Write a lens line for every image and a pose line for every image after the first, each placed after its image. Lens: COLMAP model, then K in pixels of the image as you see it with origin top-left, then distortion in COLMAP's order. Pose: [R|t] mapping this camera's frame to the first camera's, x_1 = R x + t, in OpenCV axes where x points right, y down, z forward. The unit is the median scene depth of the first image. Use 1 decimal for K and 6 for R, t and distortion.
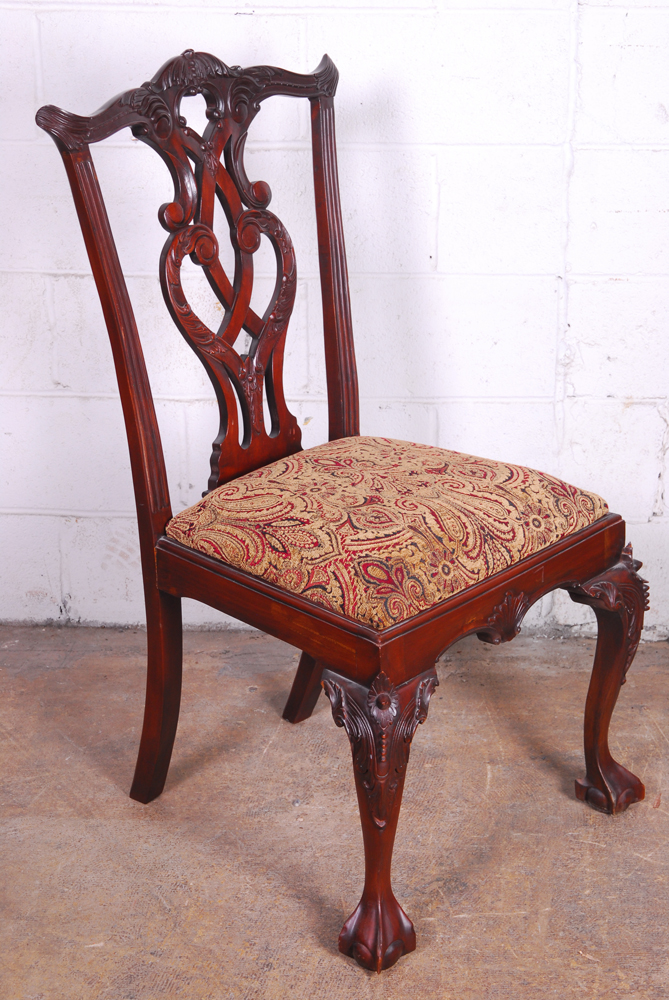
lens RADIAL K [[2006.9, 0, 341.6], [0, 2006.9, 504.1], [0, 0, 1]] dist [0.040100, 0.000000]
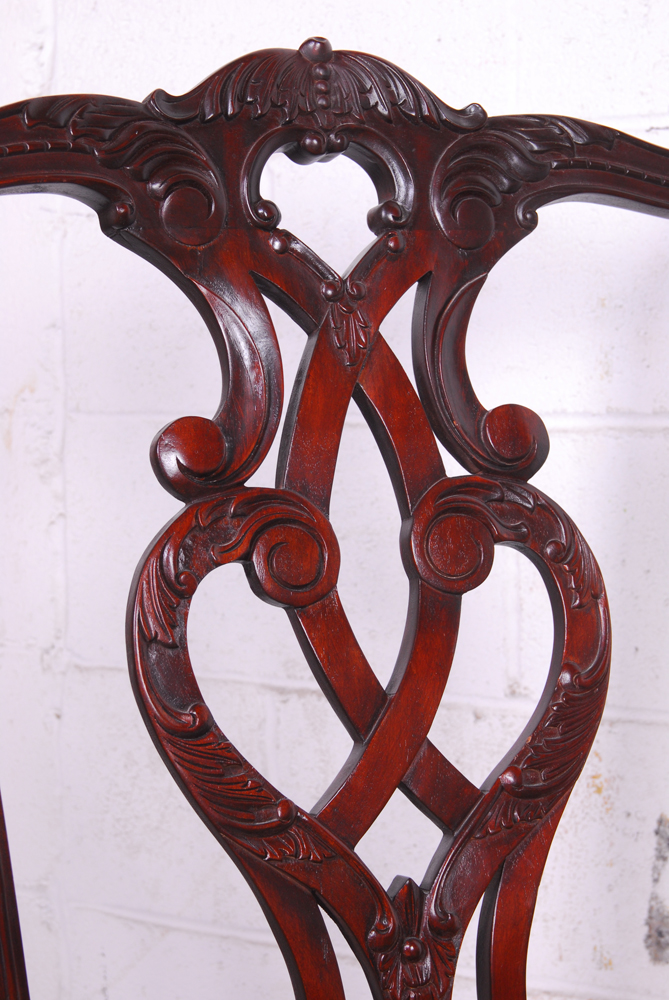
lens RADIAL K [[1945.1, 0, 339.1], [0, 1945.1, 498.5], [0, 0, 1]] dist [-0.007427, 0.000000]
pose [[0.900129, 0.026783, -0.434799, 0.085931], [-0.146466, 0.958608, -0.244168, -0.054085], [0.410263, 0.283466, 0.866794, 0.691971]]
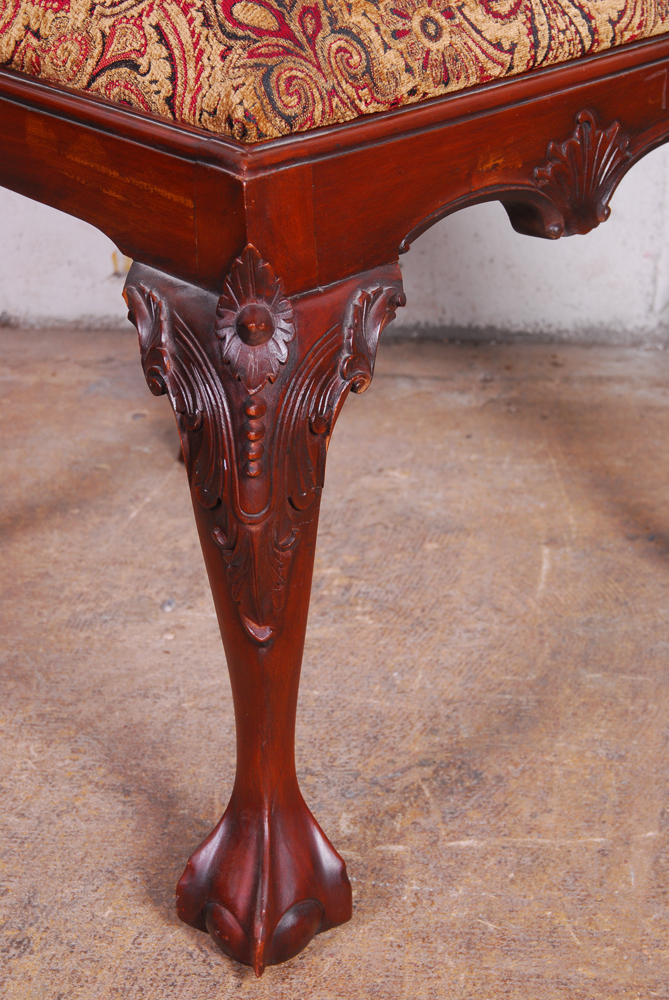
lens RADIAL K [[2002.2, 0, 339.2], [0, 2002.2, 499.6], [0, 0, 1]] dist [0.028657, 0.000000]
pose [[0.998294, 0.023570, -0.053421, 0.051101], [-0.019986, 0.997575, 0.066662, 0.090968], [0.054862, -0.065481, 0.996345, 0.516939]]
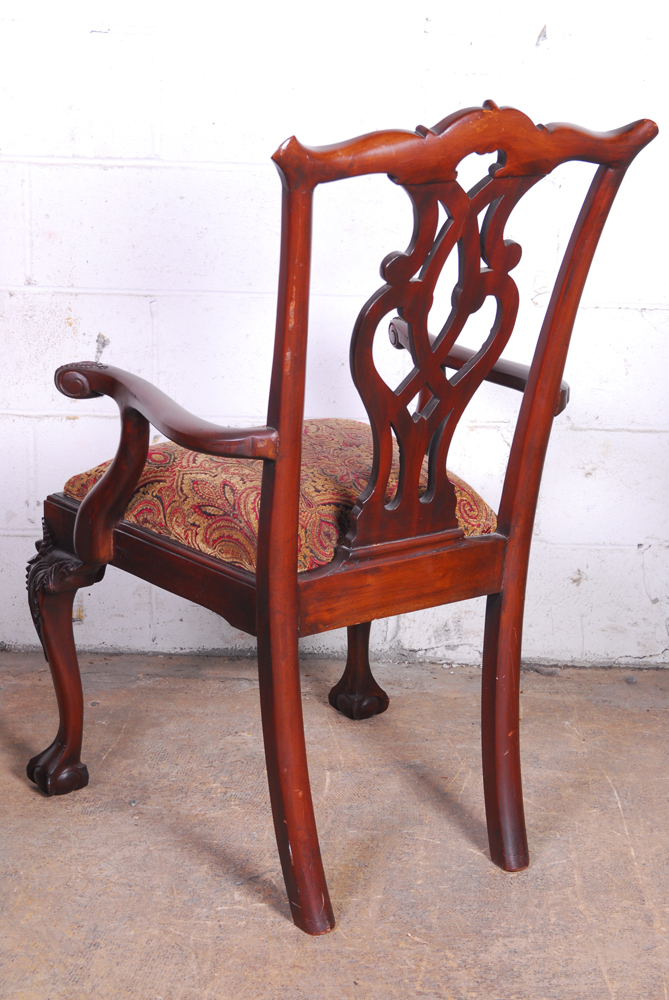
lens RADIAL K [[2006.9, 0, 338.5], [0, 2006.9, 502.9], [0, 0, 1]] dist [0.040100, 0.000000]
pose [[0.998175, 0.018286, 0.057551, 0.020208], [-0.013950, 0.997097, -0.074849, 0.077755], [-0.058753, 0.073909, 0.995533, -0.007339]]
